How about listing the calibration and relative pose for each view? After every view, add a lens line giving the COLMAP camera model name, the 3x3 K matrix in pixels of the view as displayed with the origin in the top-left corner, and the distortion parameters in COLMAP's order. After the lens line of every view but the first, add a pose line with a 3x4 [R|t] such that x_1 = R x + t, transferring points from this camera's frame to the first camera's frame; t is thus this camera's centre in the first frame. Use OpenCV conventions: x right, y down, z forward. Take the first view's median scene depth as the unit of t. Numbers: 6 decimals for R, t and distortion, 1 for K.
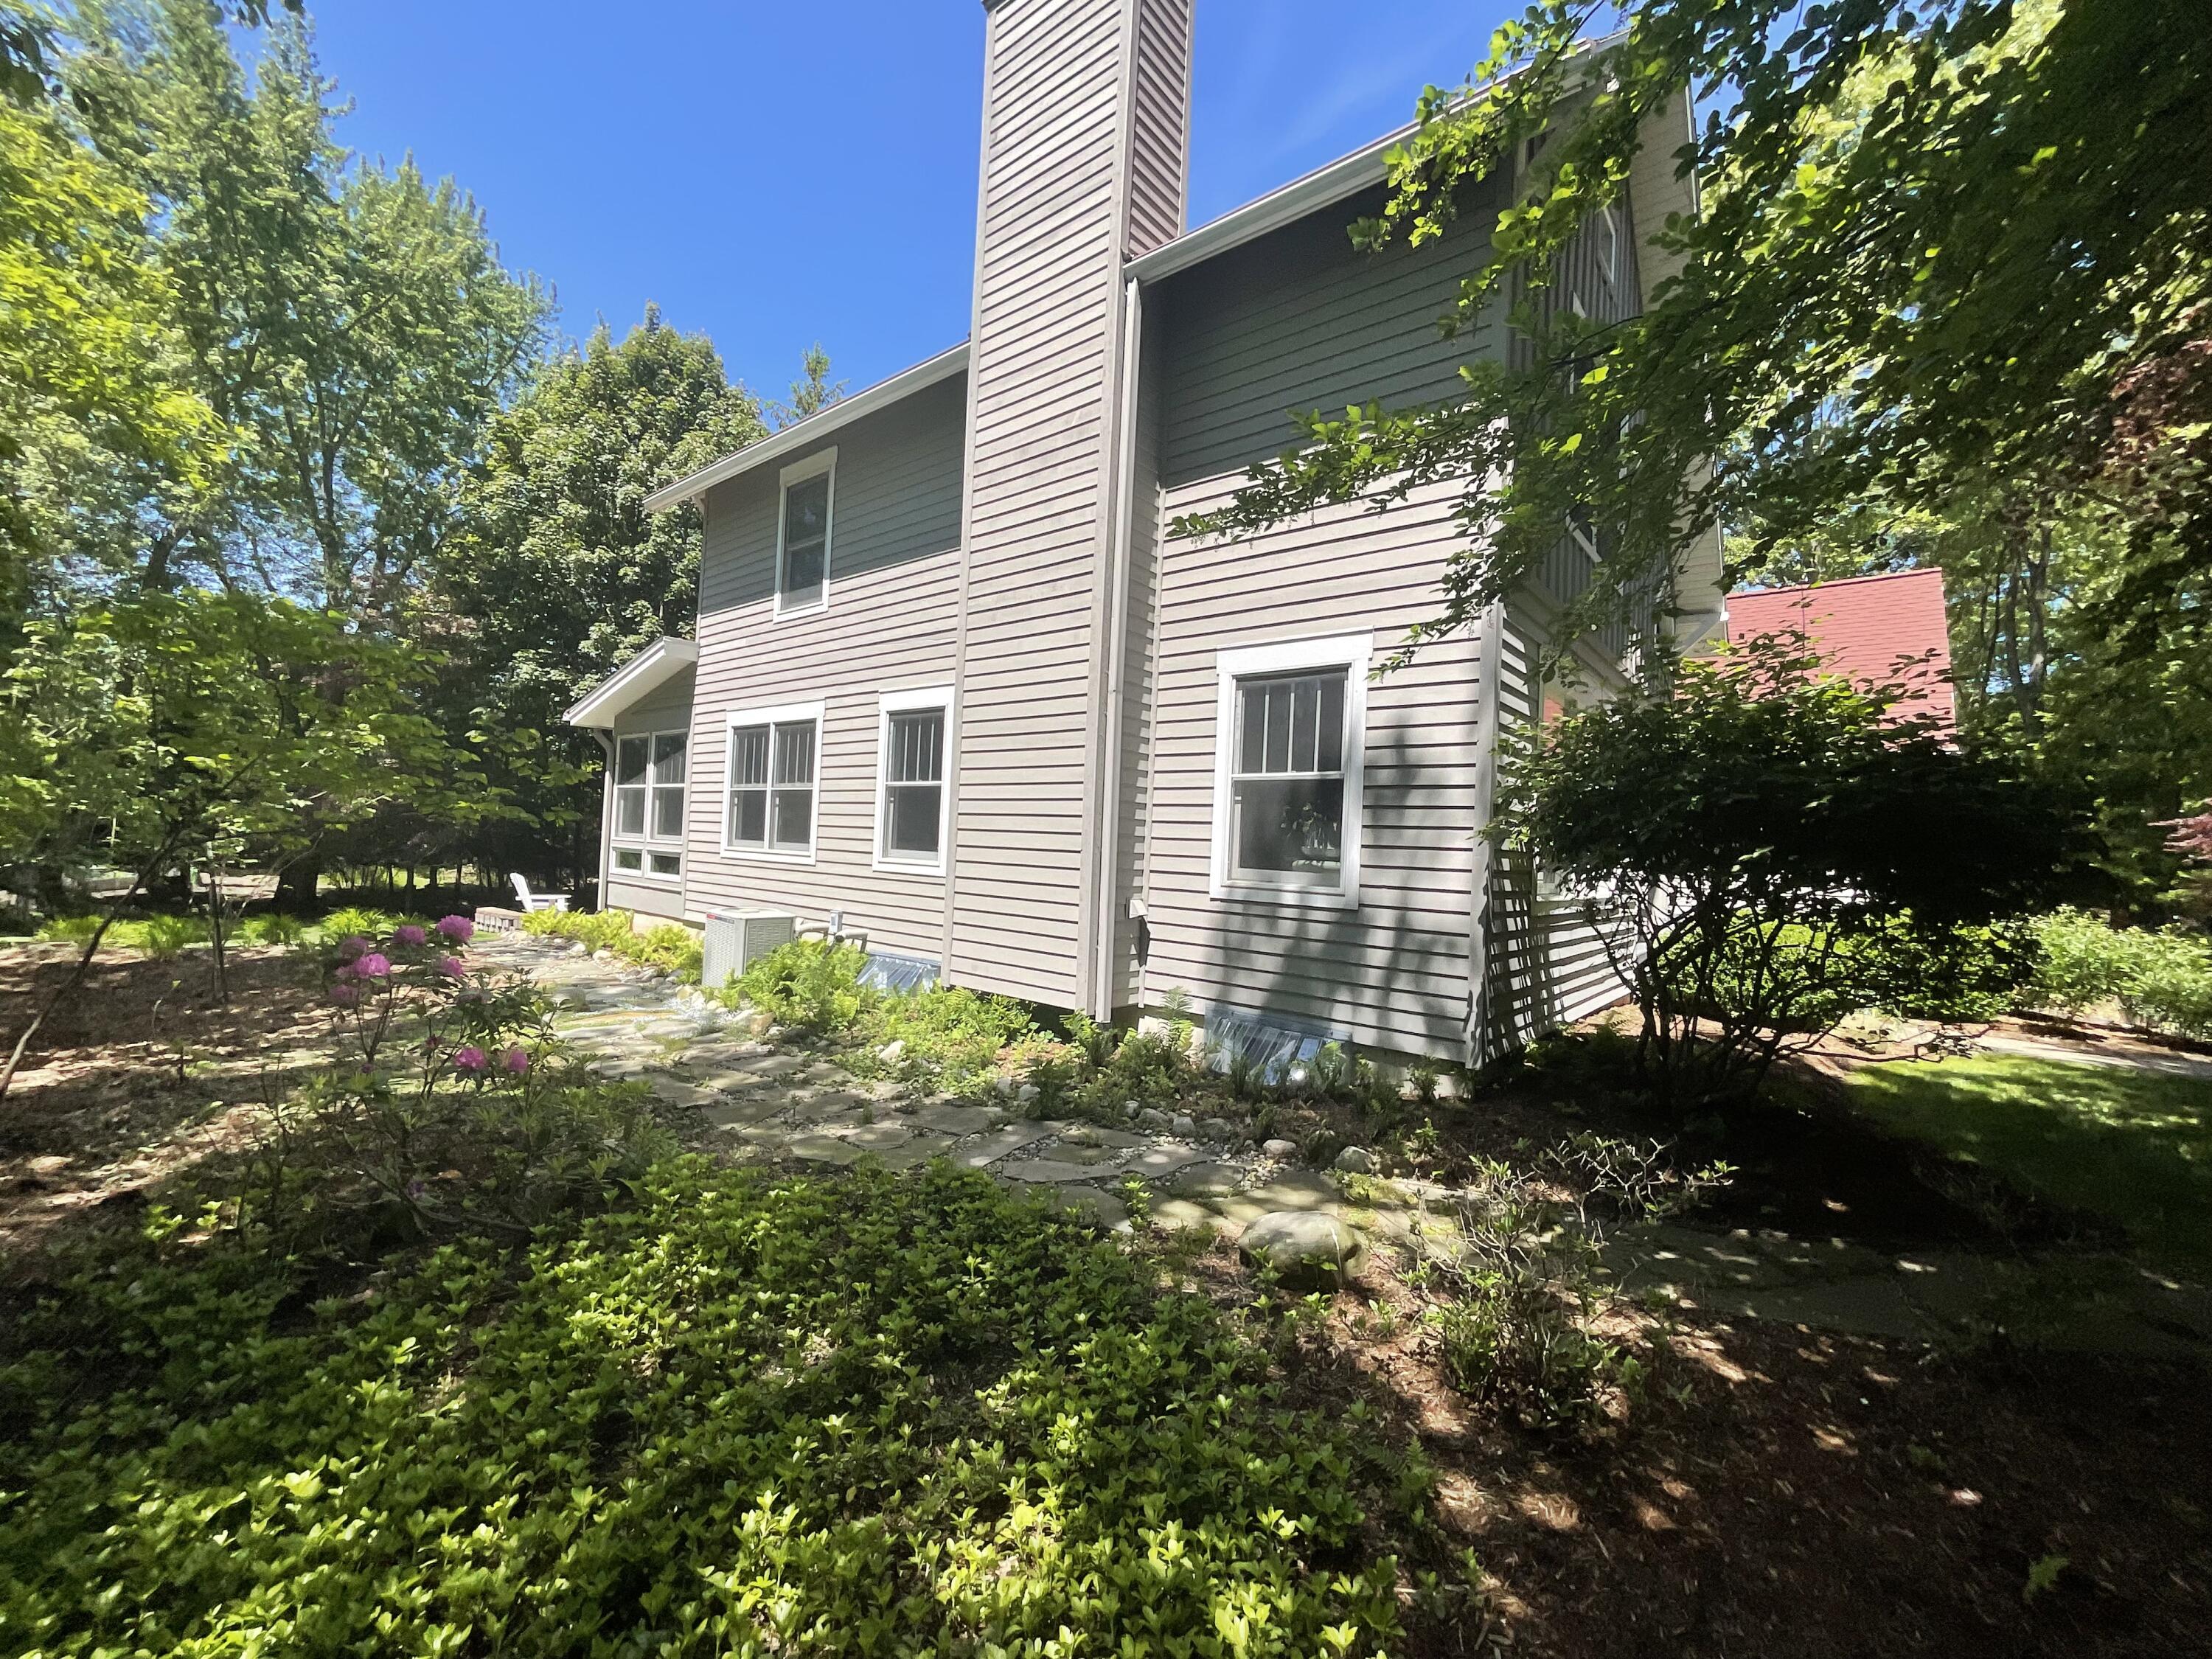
lens RADIAL K [[892.8, 0, 1106.0], [0, 892.8, 829.5], [0, 0, 1]] dist [0.001551, -0.002120]
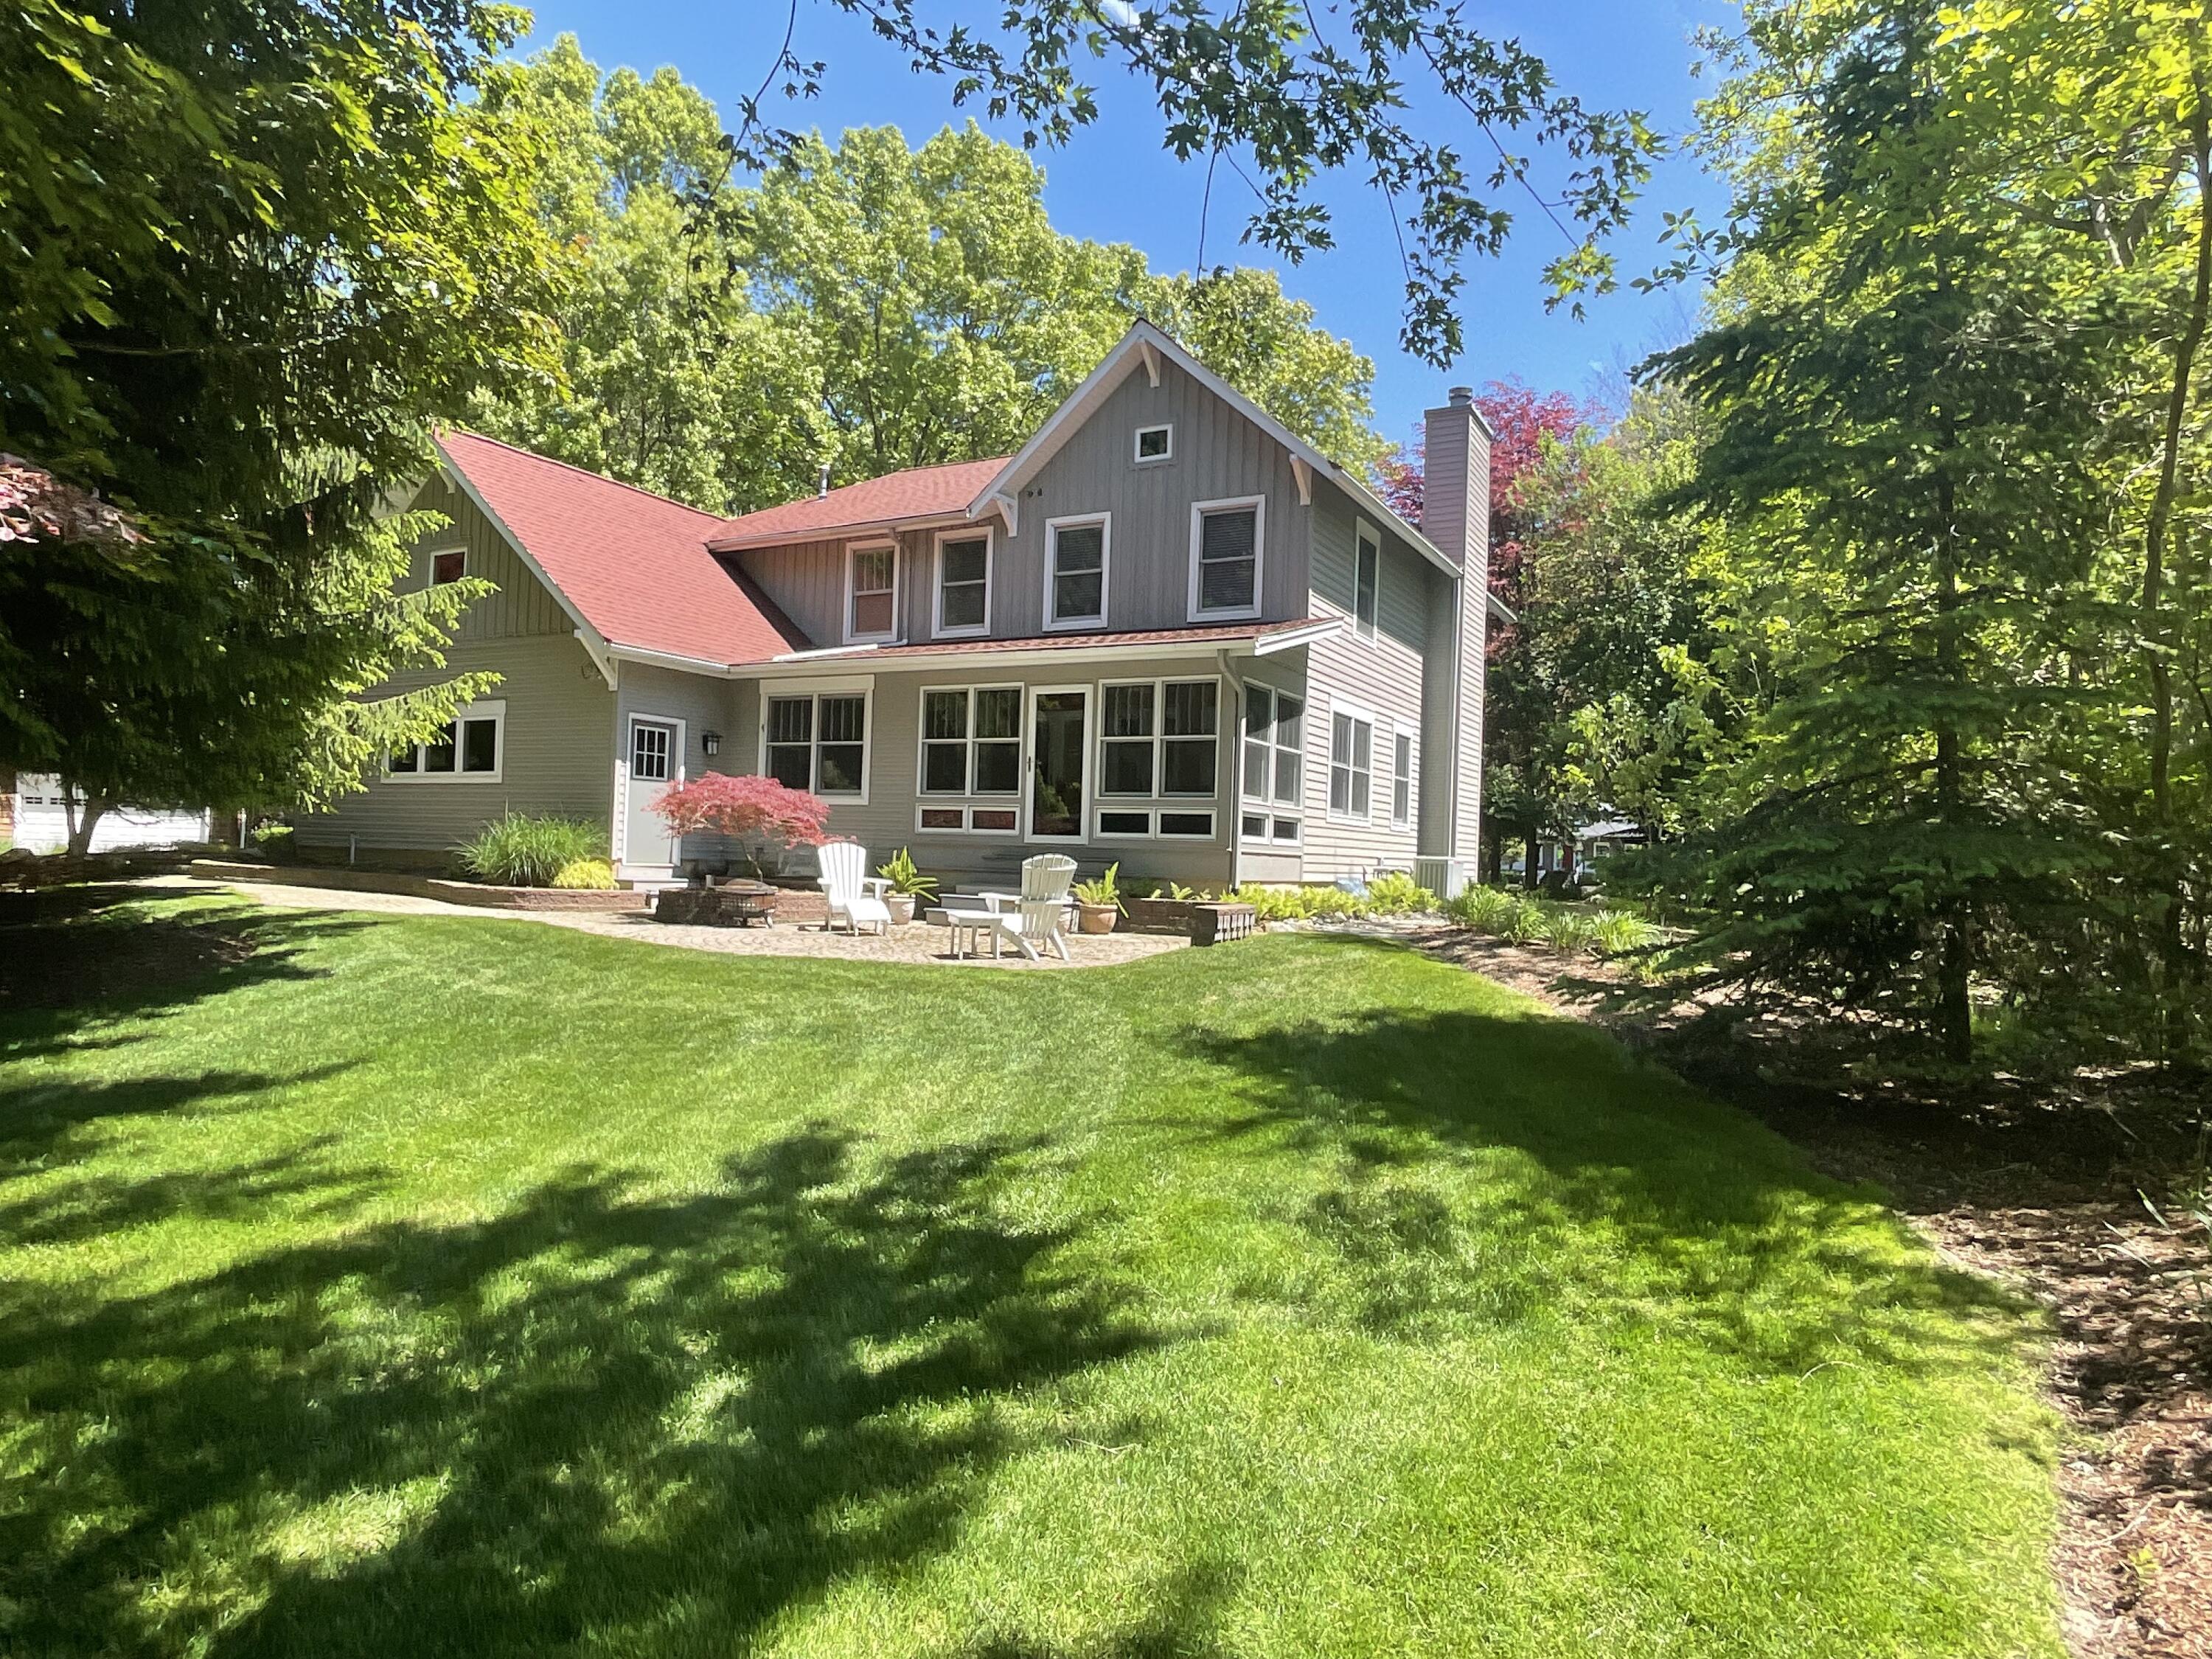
lens RADIAL K [[1272.7, 0, 1106.0], [0, 1272.7, 829.5], [0, 0, 1]] dist [-0.000197, -0.000116]
pose [[-0.178113, -0.034266, 0.983413, -2.045337], [-0.066774, 0.997511, 0.022663, 0.022464], [-0.981742, -0.061629, -0.179957, 1.616475]]
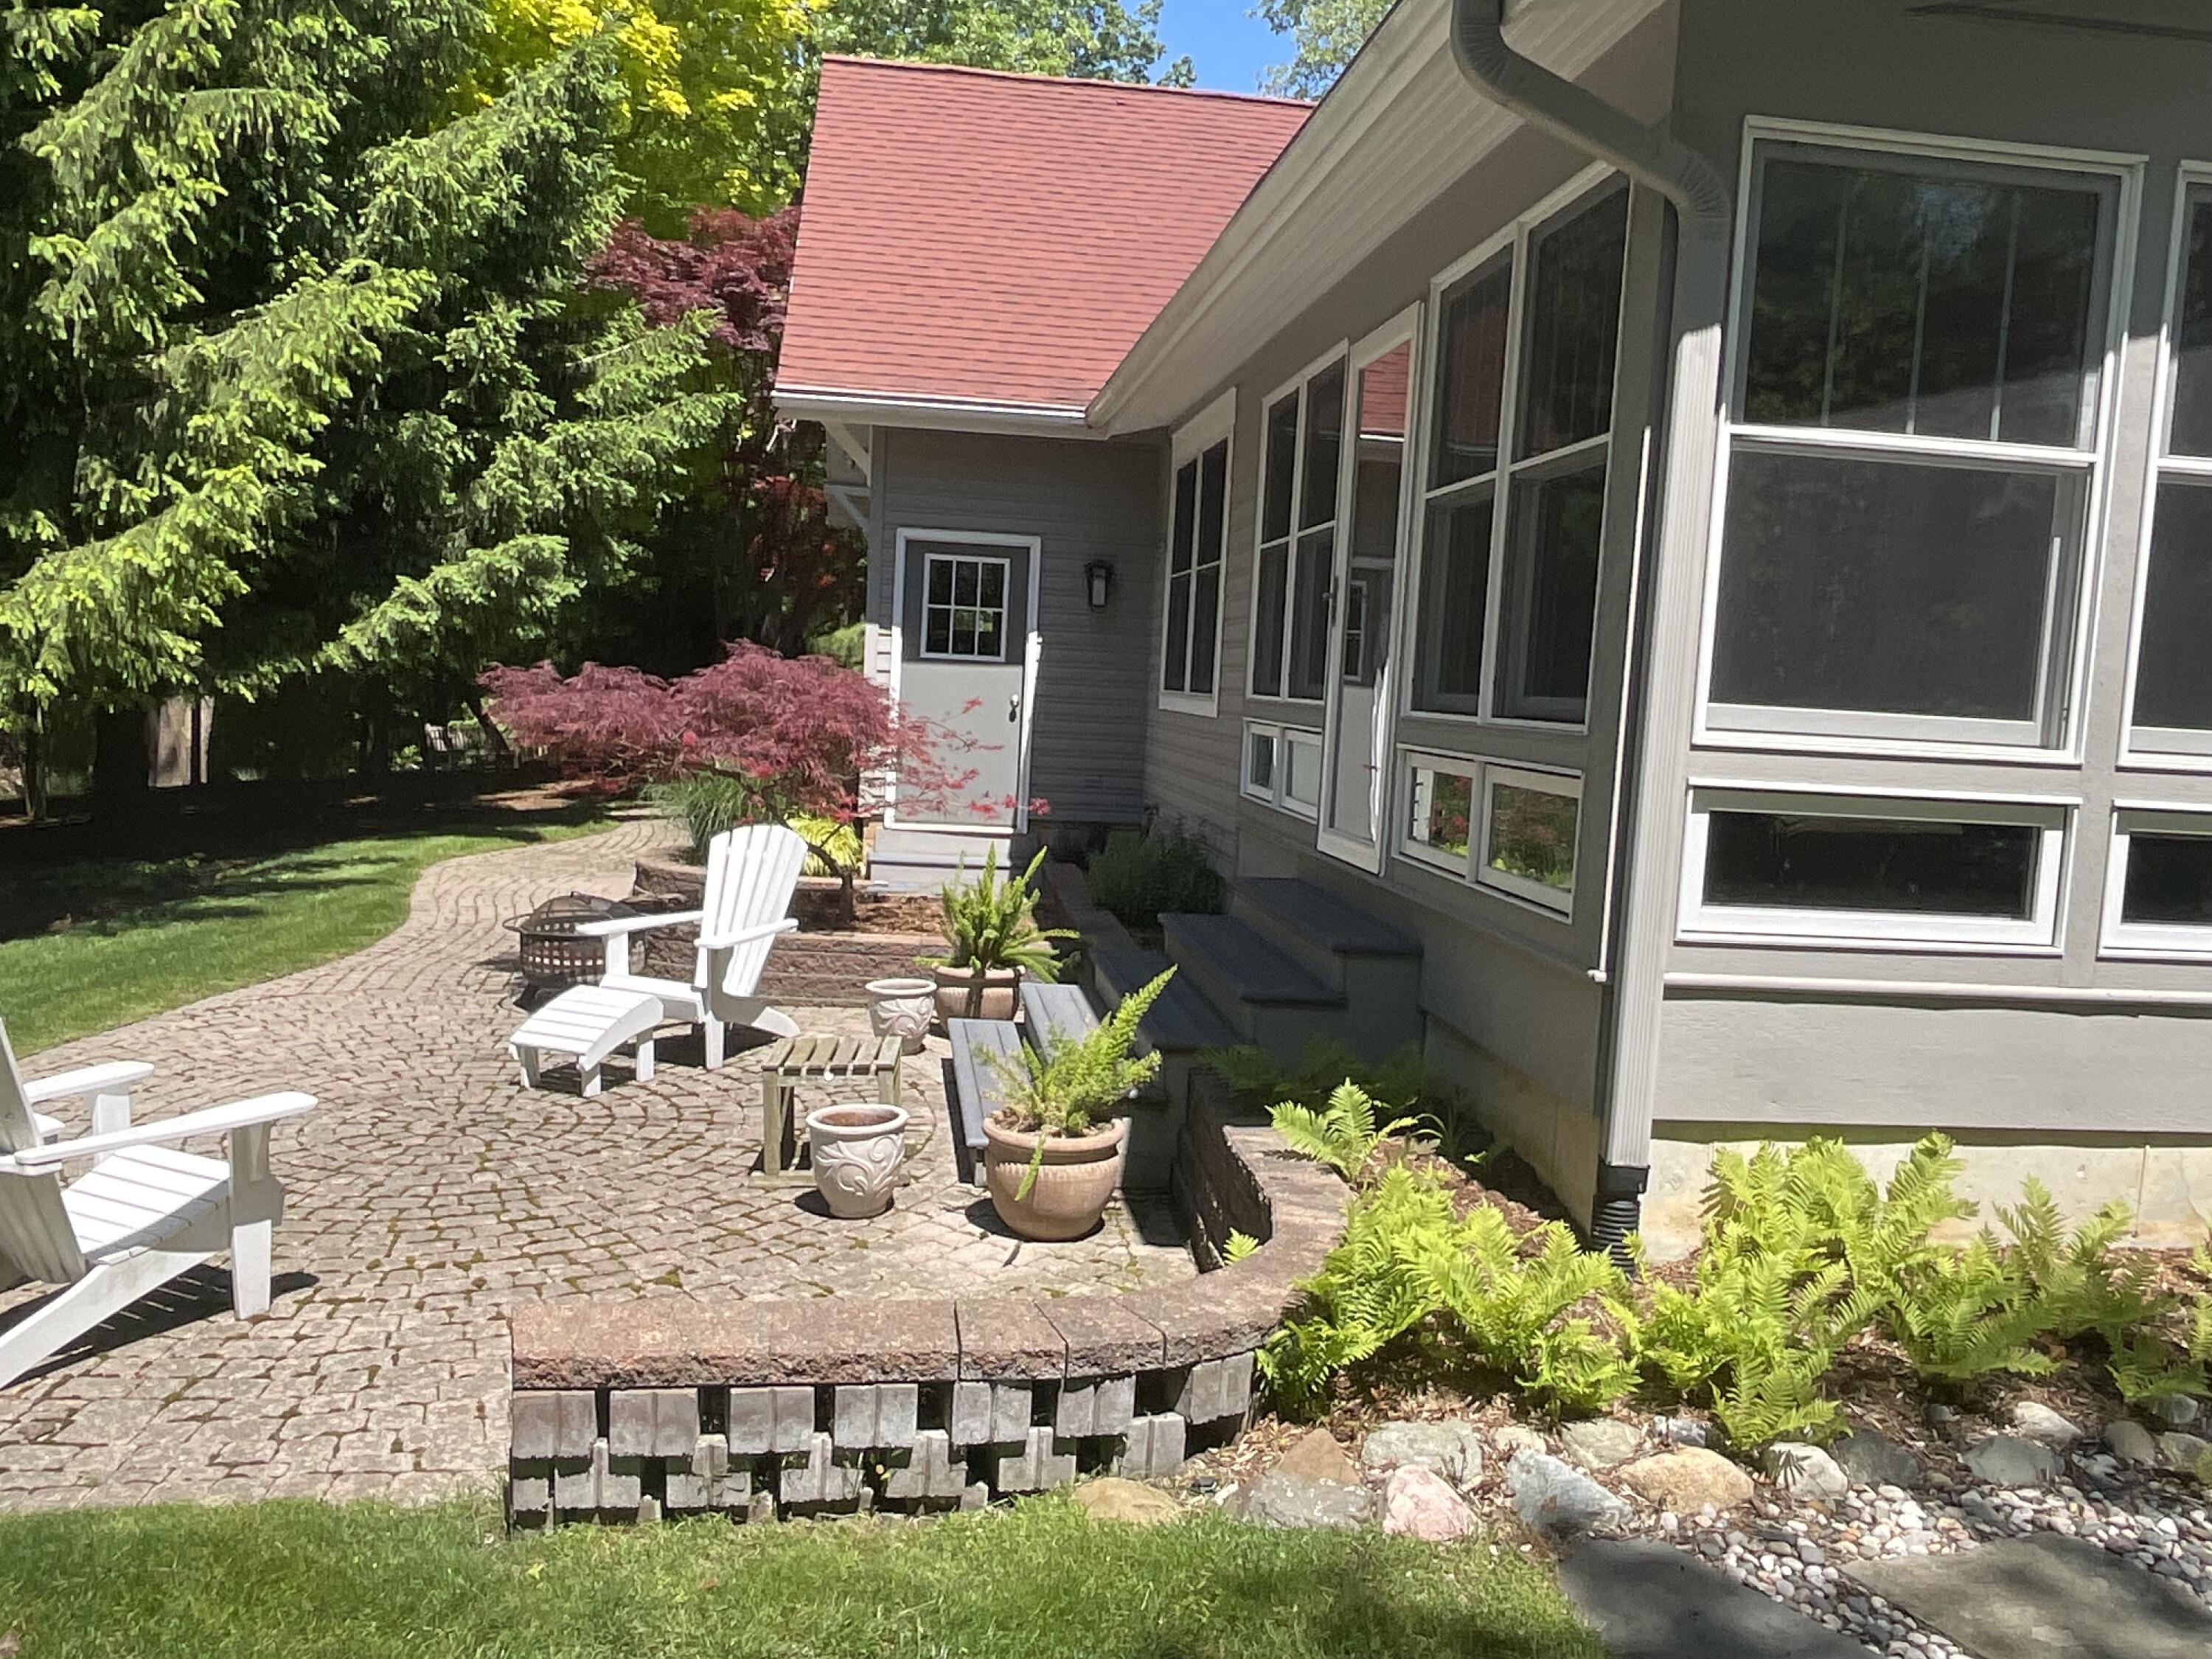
lens RADIAL K [[1733.4, 0, 1106.0], [0, 1733.4, 829.5], [0, 0, 1]] dist [0.020499, -0.060137]
pose [[0.690895, -0.075596, 0.718992, -1.057273], [-0.036013, 0.989685, 0.138663, -0.018001], [-0.722058, -0.121695, 0.681045, 1.039043]]
